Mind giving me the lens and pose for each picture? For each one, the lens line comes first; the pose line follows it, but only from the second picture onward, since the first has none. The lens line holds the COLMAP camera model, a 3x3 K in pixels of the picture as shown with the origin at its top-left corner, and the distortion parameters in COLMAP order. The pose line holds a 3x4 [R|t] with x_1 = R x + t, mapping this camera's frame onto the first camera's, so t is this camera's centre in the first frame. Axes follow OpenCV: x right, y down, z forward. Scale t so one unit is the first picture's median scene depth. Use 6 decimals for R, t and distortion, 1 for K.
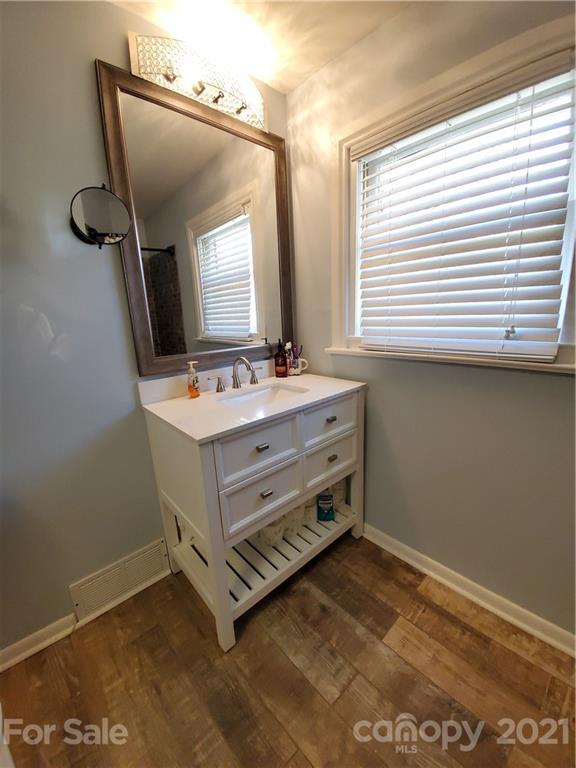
lens RADIAL K [[302.9, 0, 288.0], [0, 302.9, 384.0], [0, 0, 1]] dist [0.008541, -0.015241]
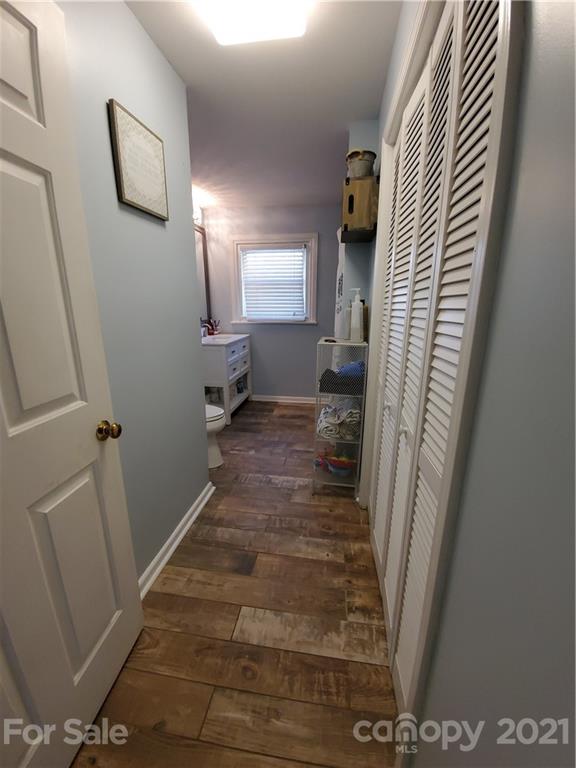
lens RADIAL K [[302.9, 0, 288.0], [0, 302.9, 384.0], [0, 0, 1]] dist [0.008541, -0.015241]
pose [[0.768976, -0.117696, 0.628350, -1.172719], [0.113083, 0.992449, 0.047503, 0.333023], [-0.629196, 0.034527, 0.776479, -1.198597]]
